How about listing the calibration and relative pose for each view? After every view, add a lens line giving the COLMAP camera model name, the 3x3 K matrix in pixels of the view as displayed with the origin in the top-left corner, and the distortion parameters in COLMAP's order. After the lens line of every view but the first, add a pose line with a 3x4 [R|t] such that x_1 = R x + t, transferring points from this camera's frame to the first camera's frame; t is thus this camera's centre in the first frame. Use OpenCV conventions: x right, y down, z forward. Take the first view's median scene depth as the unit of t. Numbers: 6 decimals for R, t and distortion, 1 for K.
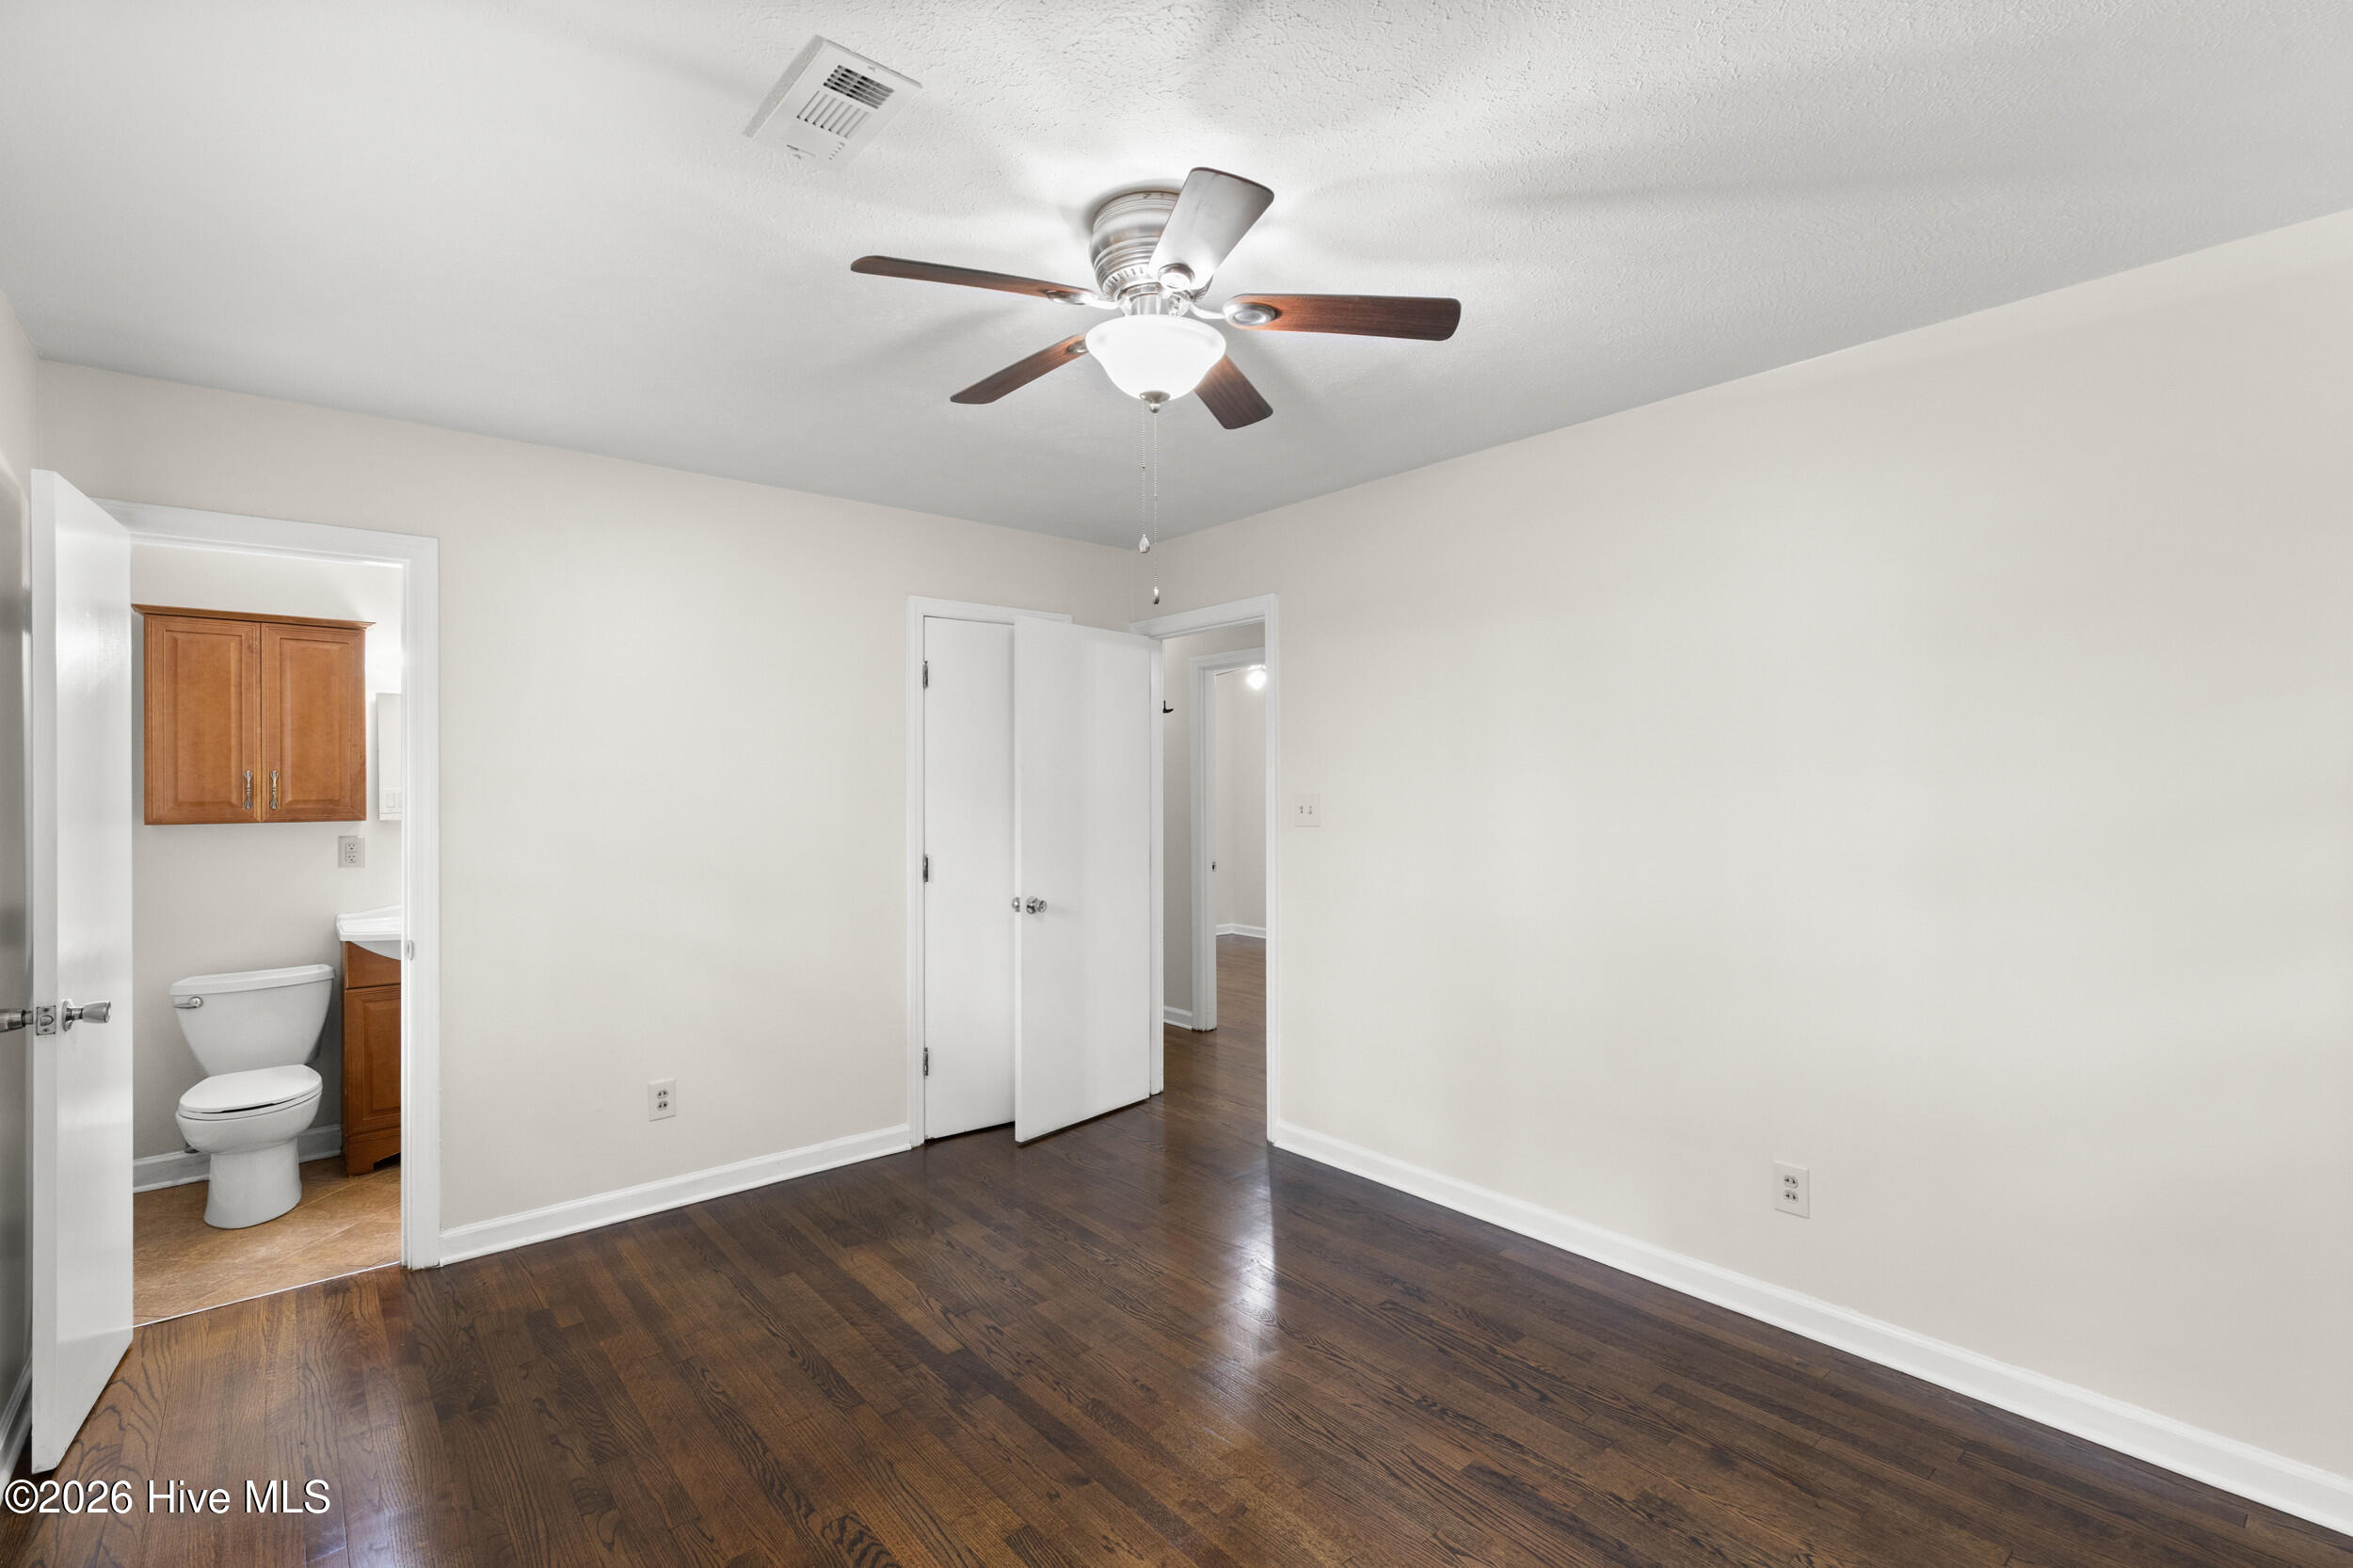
lens RADIAL K [[1062.6, 0, 1176.5], [0, 1062.6, 784.0], [0, 0, 1]] dist [-0.002413, -0.000166]
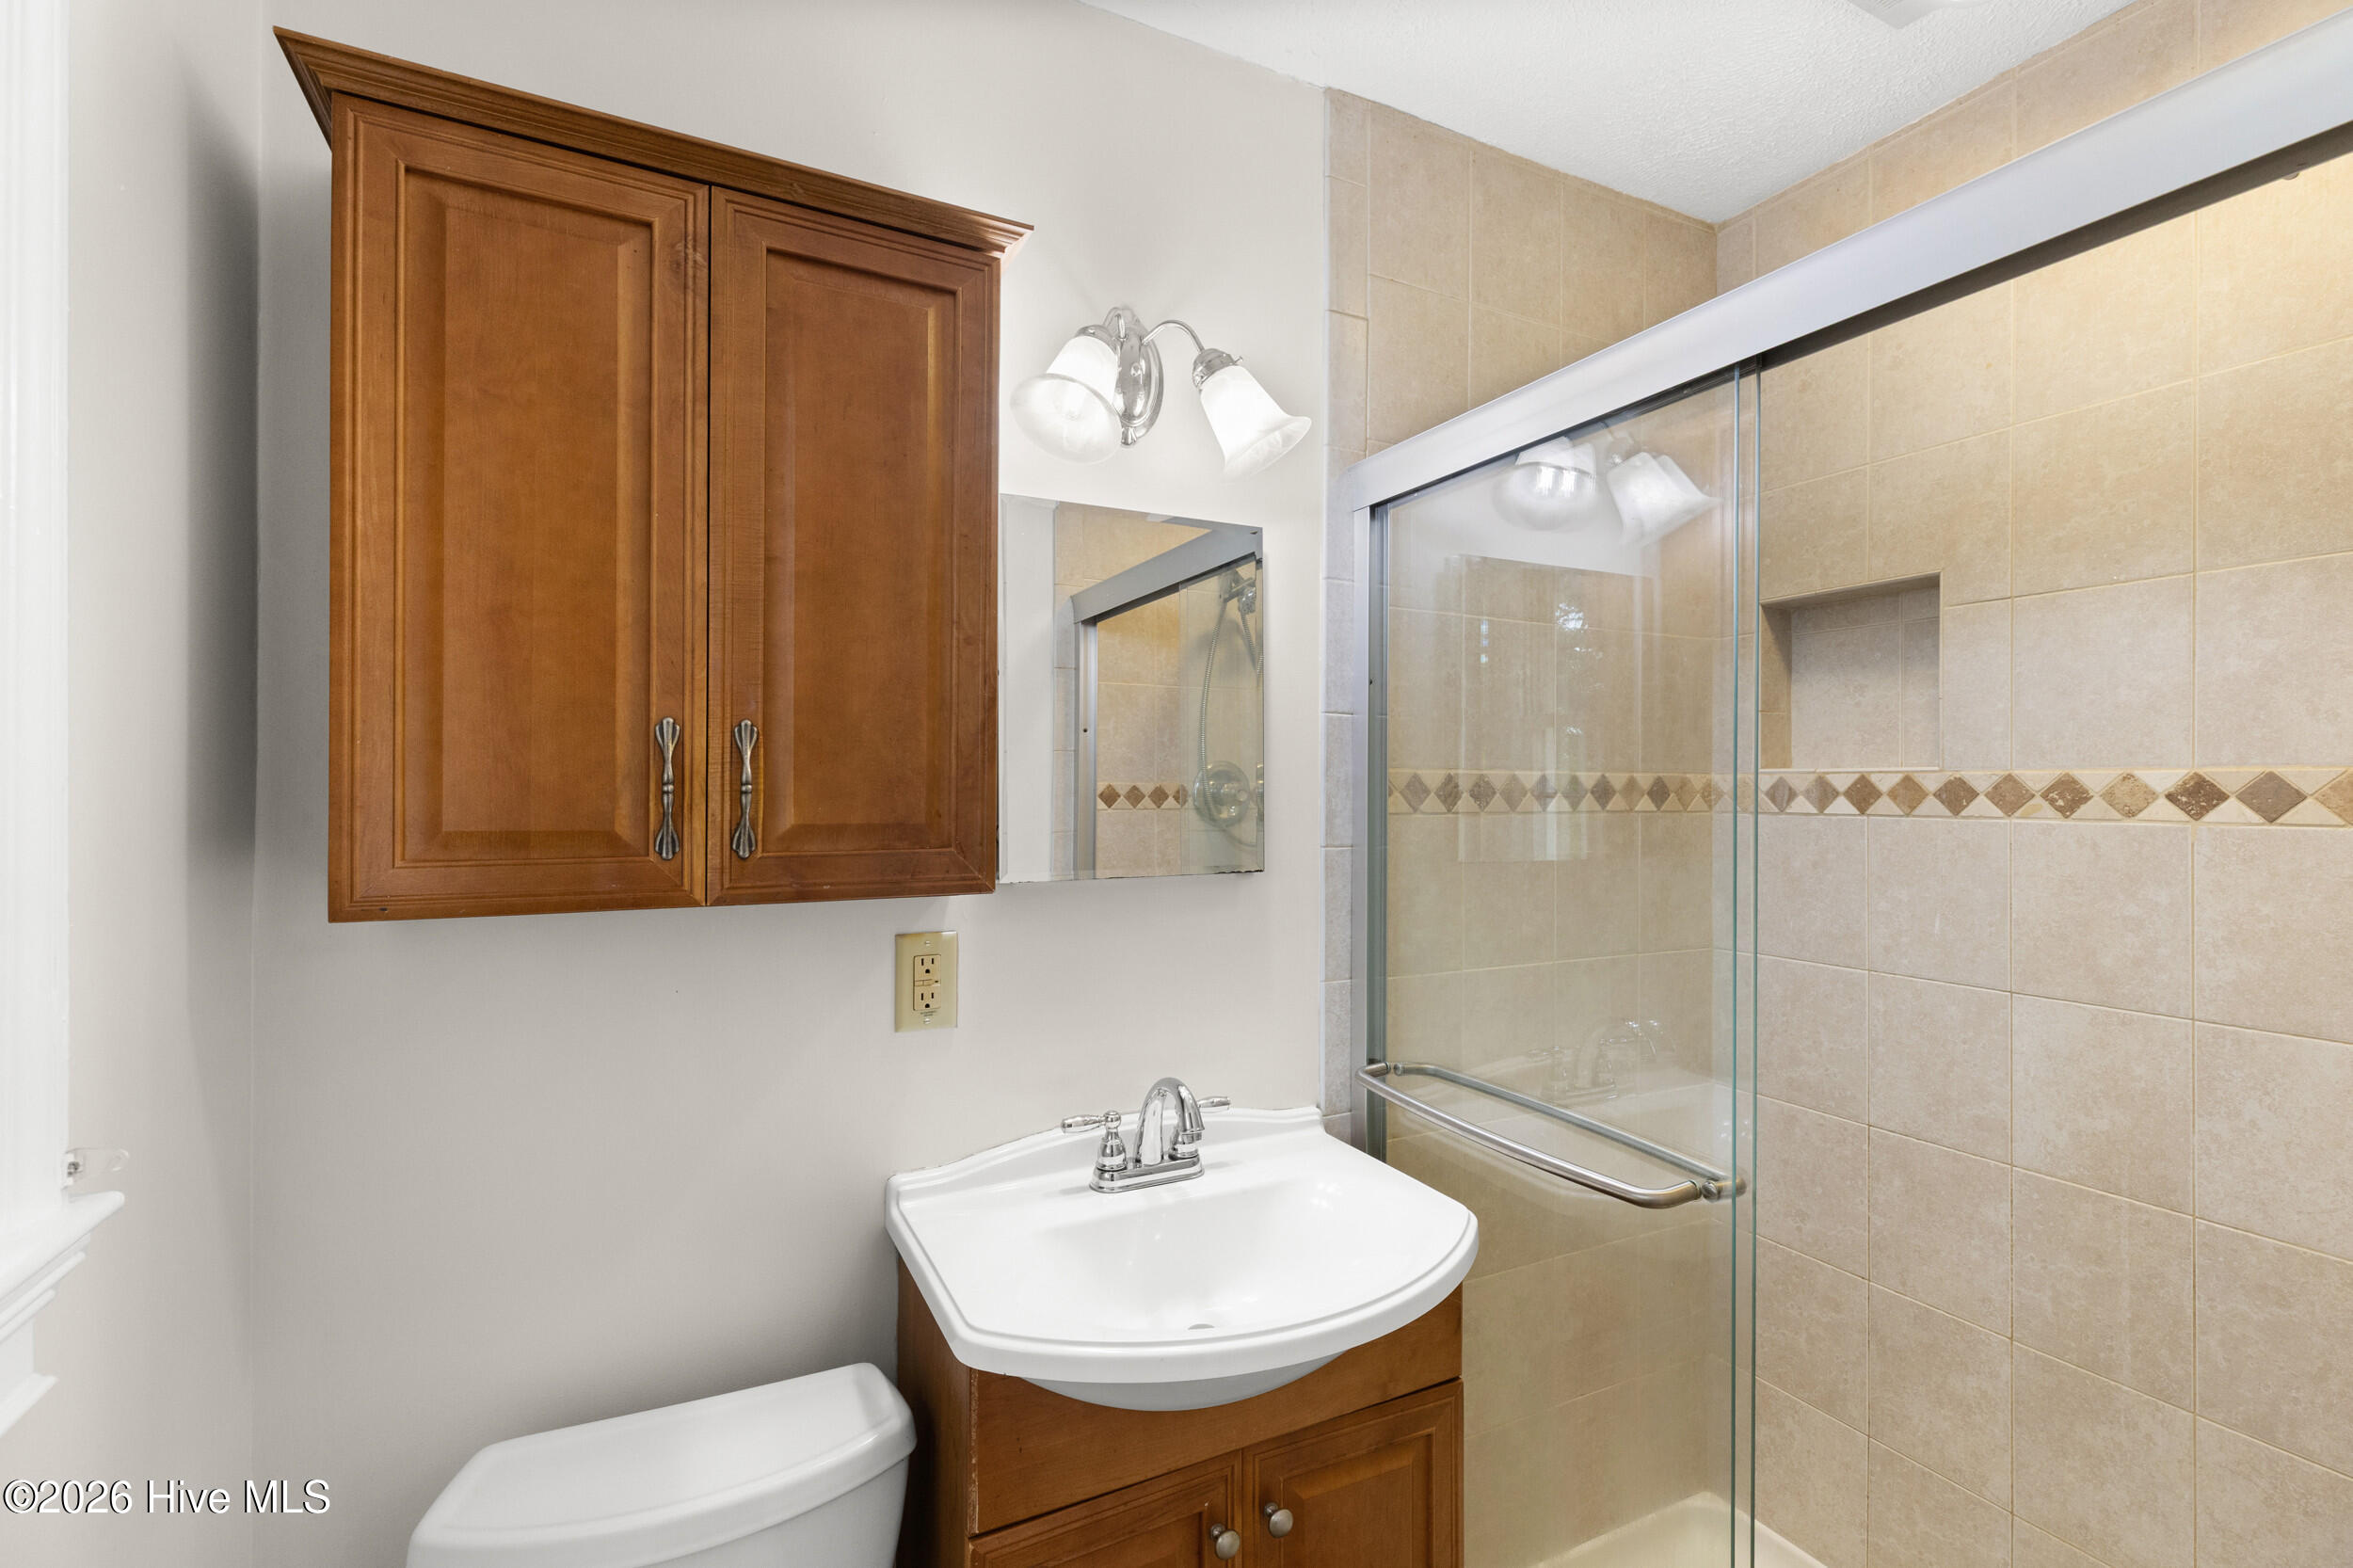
lens RADIAL K [[1062.6, 0, 1176.5], [0, 1062.6, 784.0], [0, 0, 1]] dist [-0.002413, -0.000166]
pose [[0.967547, -0.002176, -0.252682, -0.675661], [-0.001400, 0.999901, -0.013971, 0.008014], [0.252688, 0.013871, 0.967448, 0.764194]]
